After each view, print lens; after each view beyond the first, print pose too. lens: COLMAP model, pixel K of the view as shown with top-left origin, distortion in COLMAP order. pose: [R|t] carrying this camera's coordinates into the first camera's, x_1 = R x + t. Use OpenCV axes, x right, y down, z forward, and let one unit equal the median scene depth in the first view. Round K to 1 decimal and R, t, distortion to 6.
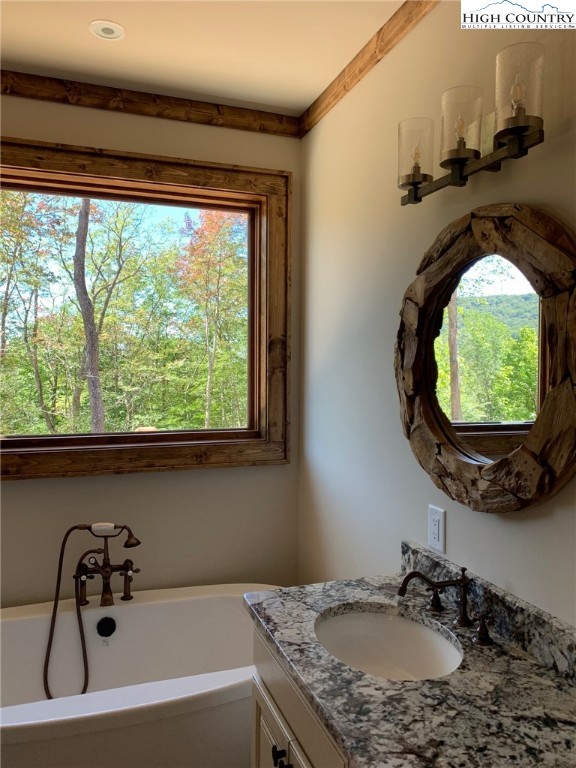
lens RADIAL K [[586.3, 0, 293.3], [0, 586.3, 378.2], [0, 0, 1]] dist [0.039605, -0.055413]
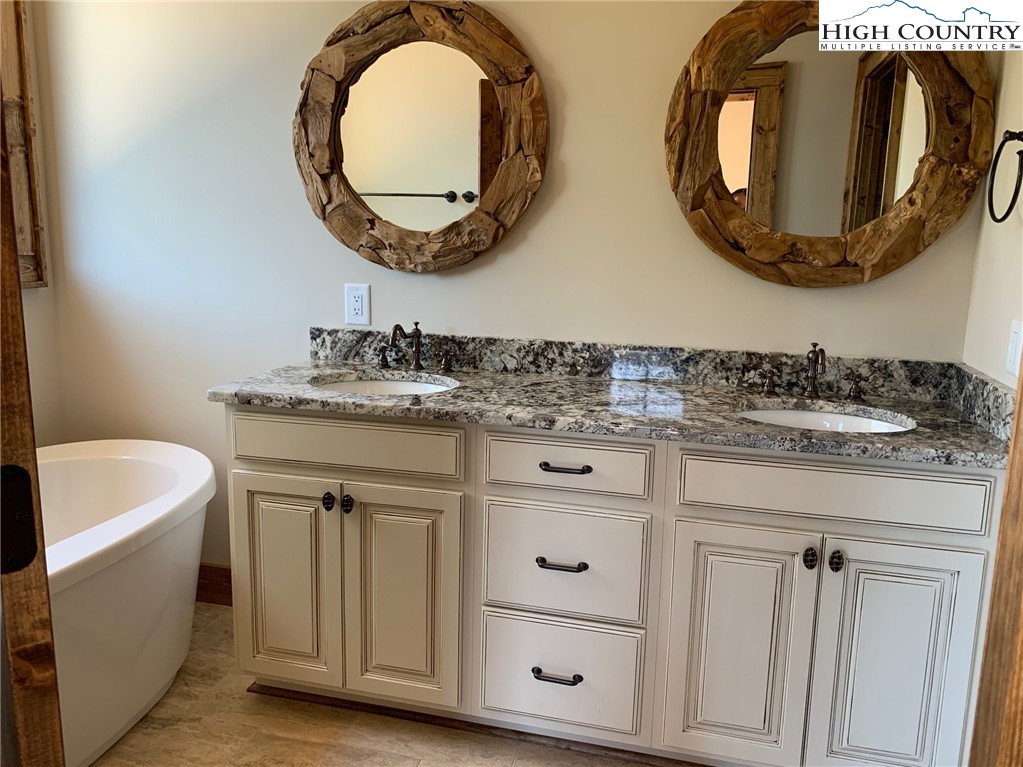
lens RADIAL K [[781.0, 0, 512.5], [0, 781.0, 374.8], [0, 0, 1]] dist [0.039605, -0.055413]
pose [[0.566307, -0.143872, 0.811540, -0.532808], [-0.000588, 0.984576, 0.174958, 0.094240], [-0.824194, -0.099557, 0.557487, -0.017815]]
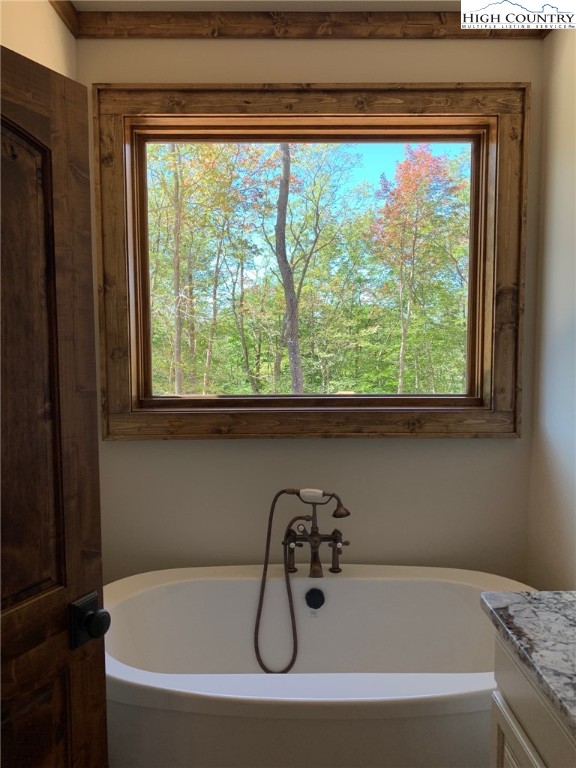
lens RADIAL K [[586.3, 0, 292.2], [0, 586.3, 379.1], [0, 0, 1]] dist [0.039605, -0.055413]
pose [[0.947021, 0.015890, -0.320778, -0.051241], [0.002749, 0.998338, 0.057569, 0.014582], [0.321159, -0.055401, 0.945403, 0.107078]]
